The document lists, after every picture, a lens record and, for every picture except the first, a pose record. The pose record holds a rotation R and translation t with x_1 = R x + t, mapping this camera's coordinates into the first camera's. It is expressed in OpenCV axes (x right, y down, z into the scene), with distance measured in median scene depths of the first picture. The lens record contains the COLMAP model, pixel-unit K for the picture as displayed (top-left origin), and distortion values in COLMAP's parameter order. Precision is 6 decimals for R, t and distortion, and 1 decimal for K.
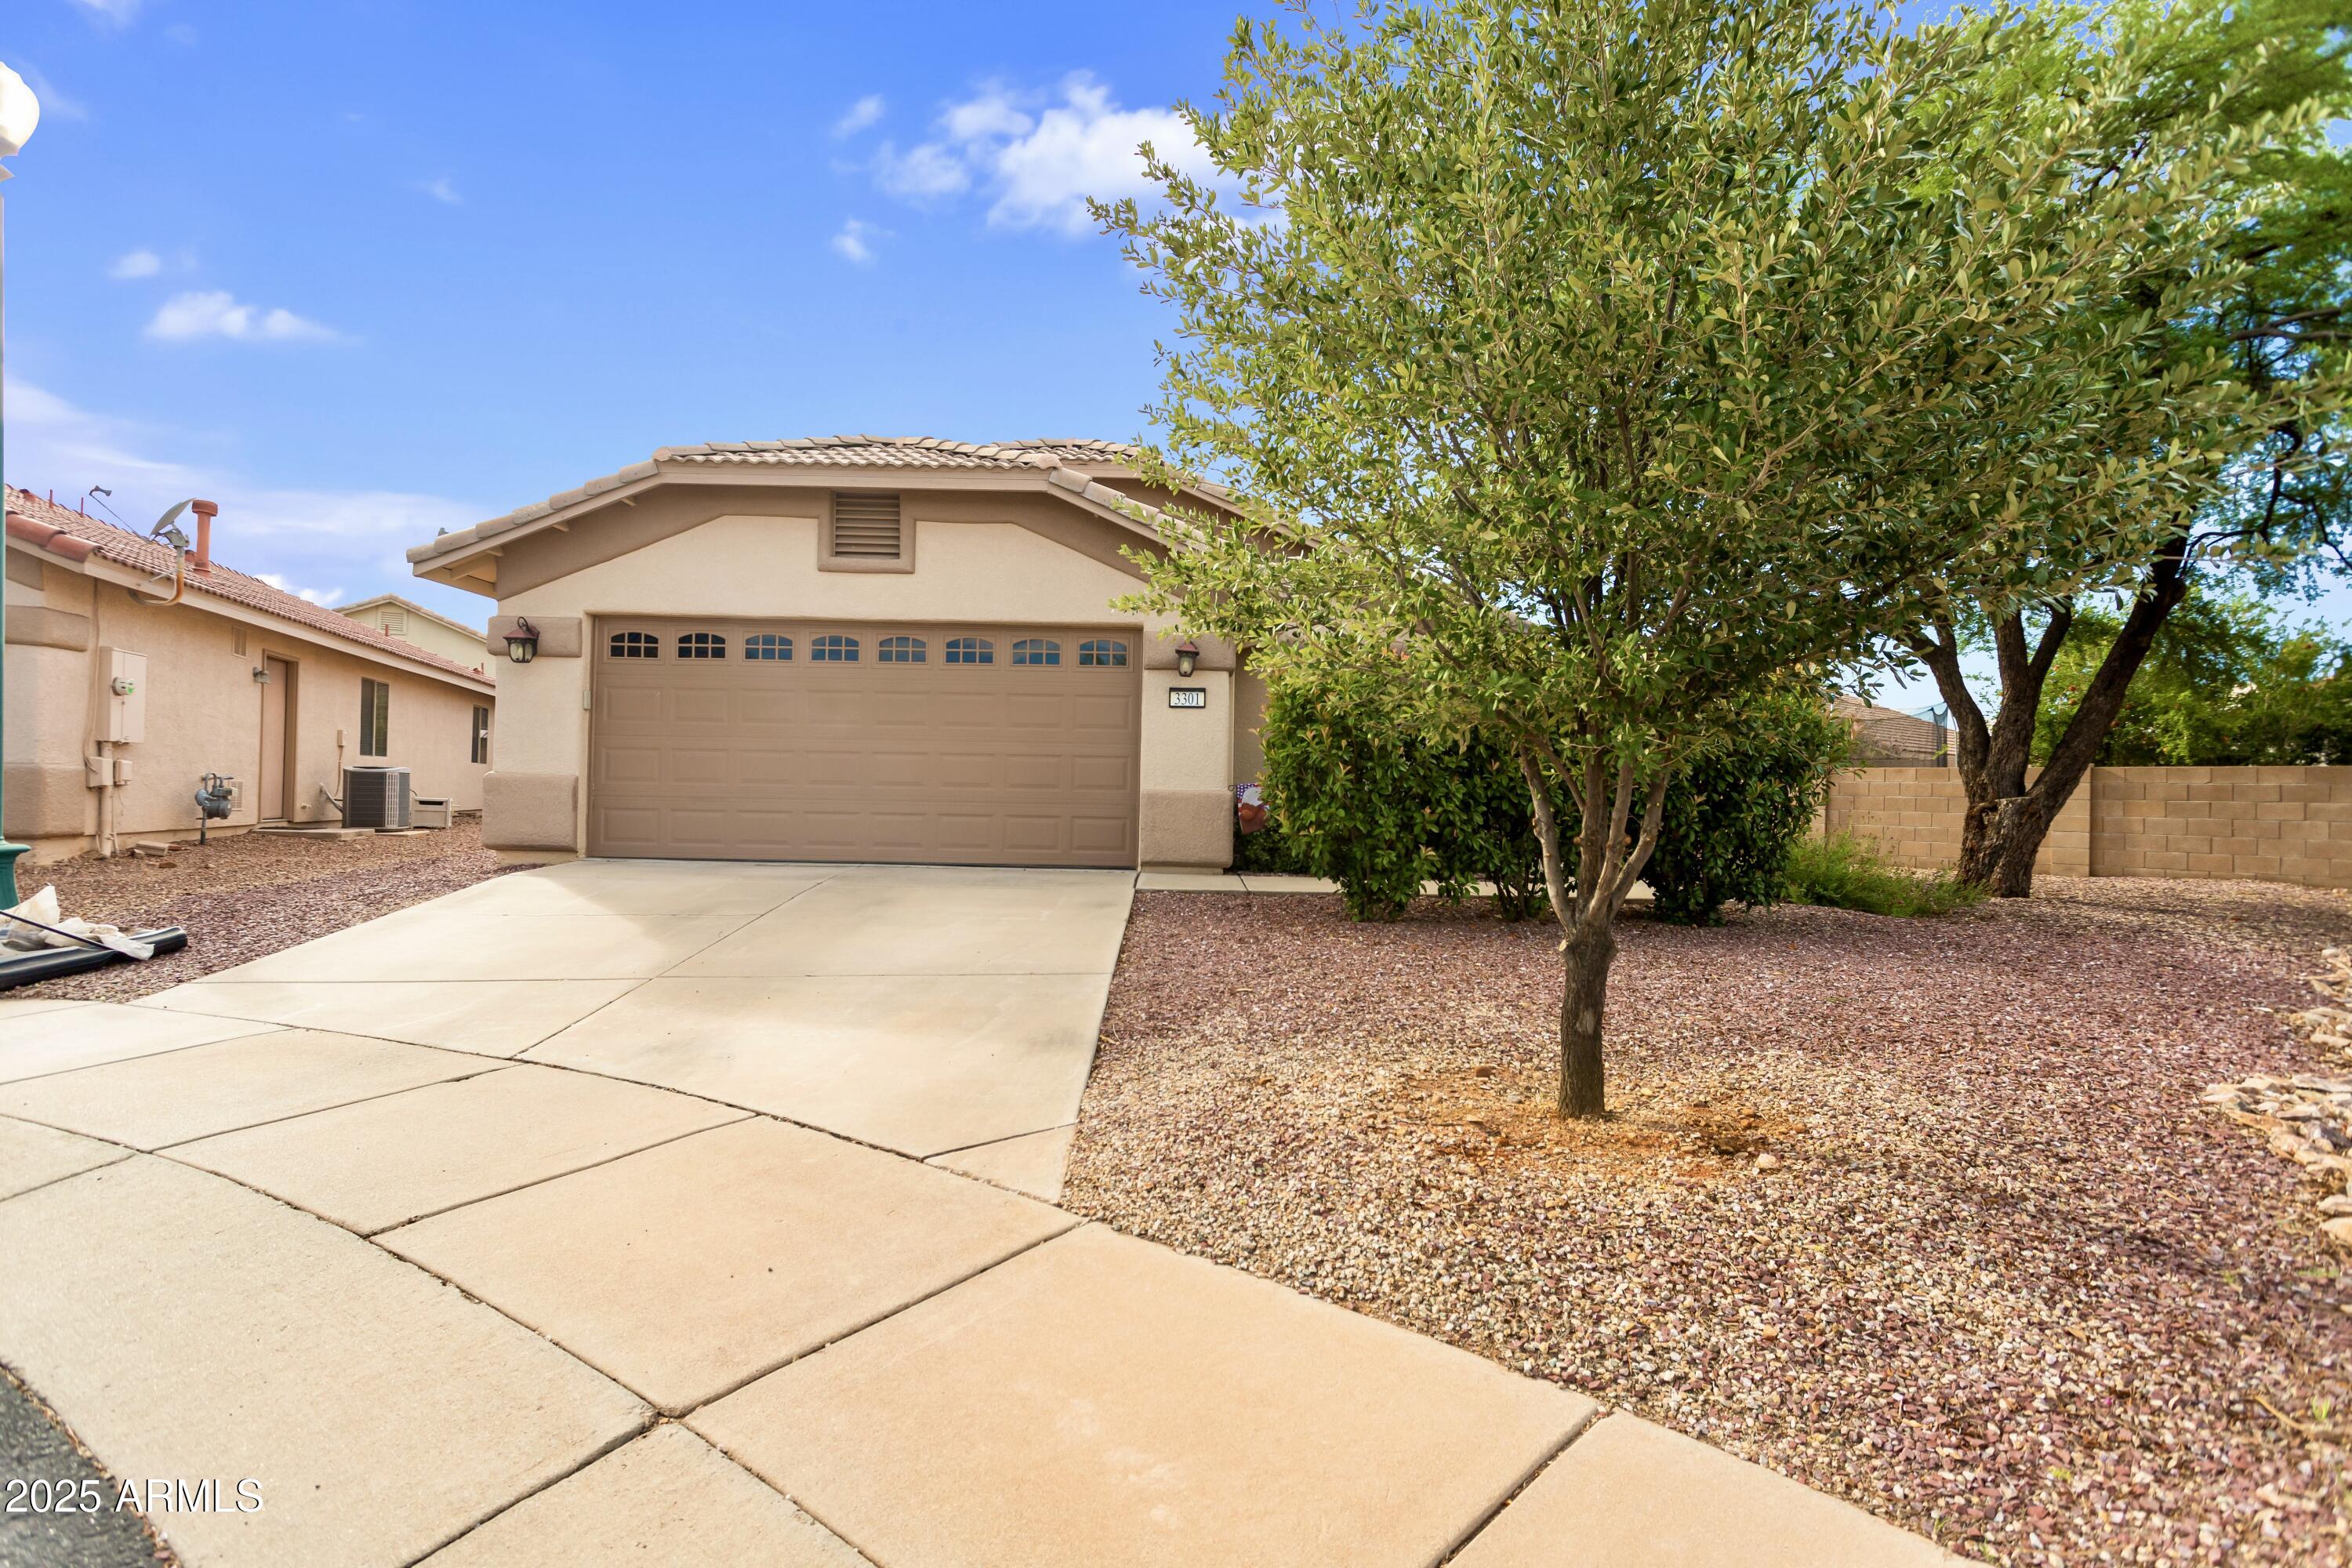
lens RADIAL K [[1143.6, 0, 1176.0], [0, 1143.6, 784.0], [0, 0, 1]] dist [-0.001479, 0.000093]
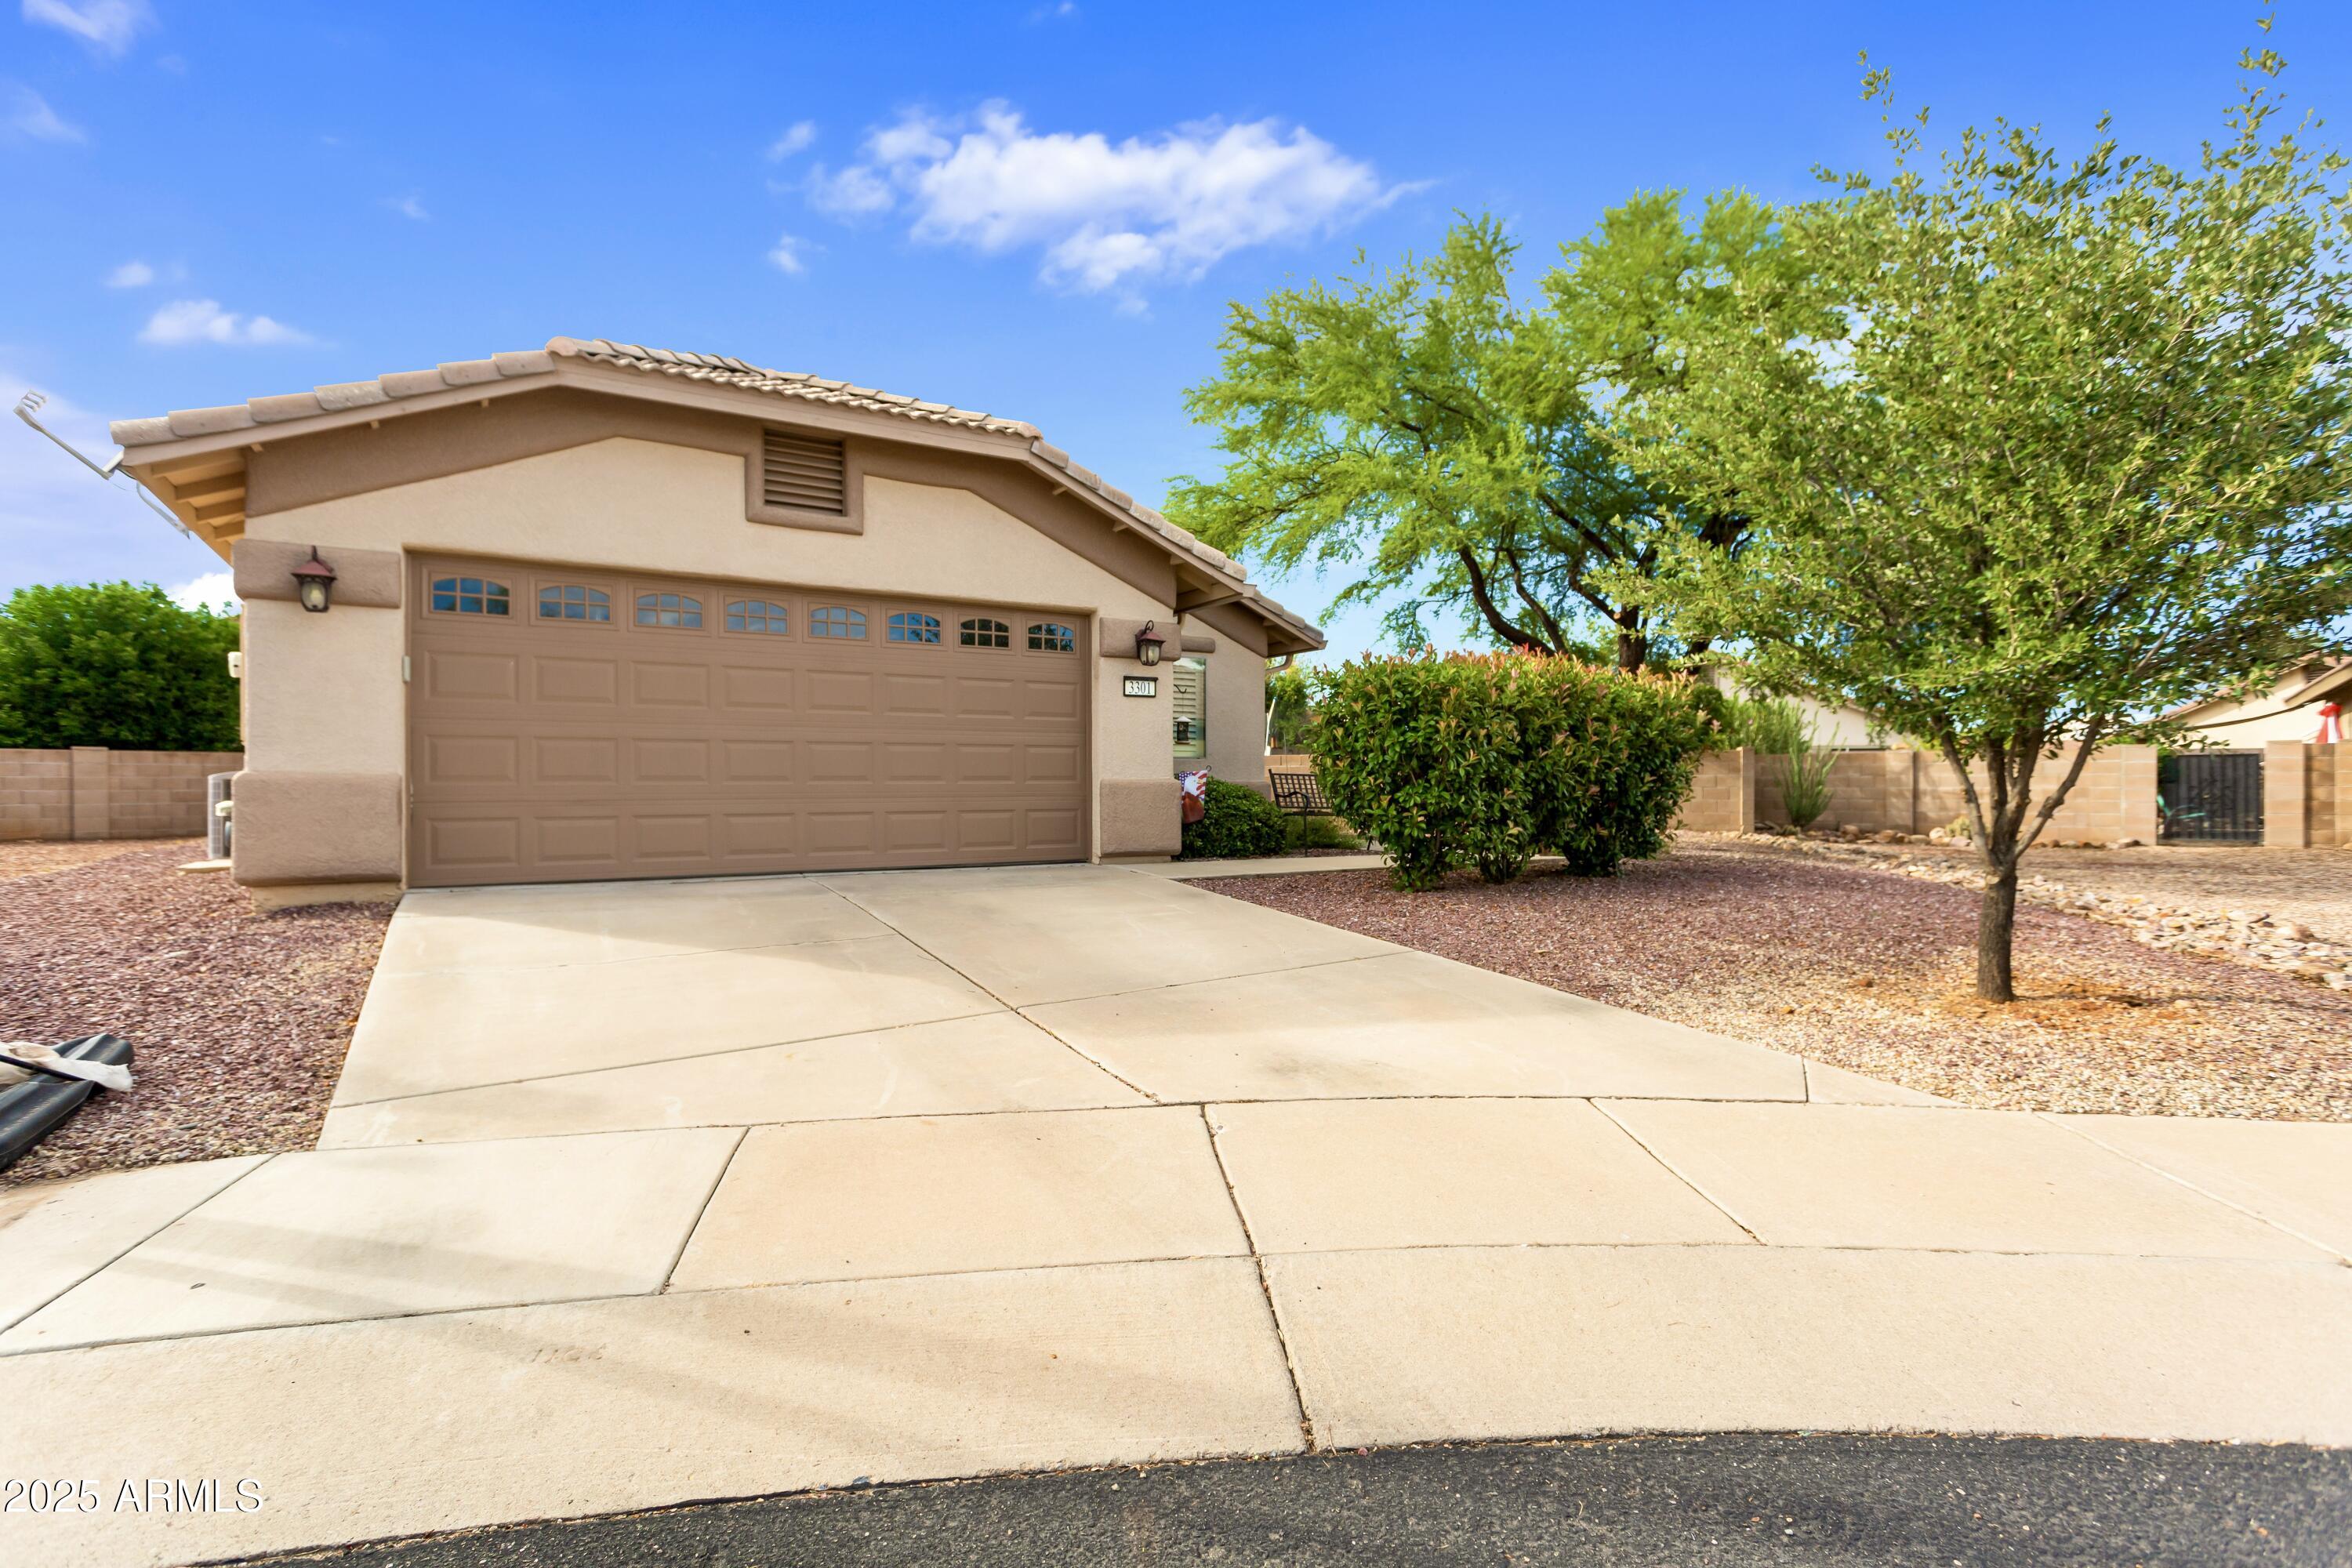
lens RADIAL K [[1213.6, 0, 1176.0], [0, 1213.6, 784.0], [0, 0, 1]] dist [0.001573, 0.000081]
pose [[0.832671, -0.021248, 0.553360, -0.544264], [0.005360, 0.999526, 0.030315, -0.022451], [-0.553742, -0.022277, 0.832390, 0.099615]]
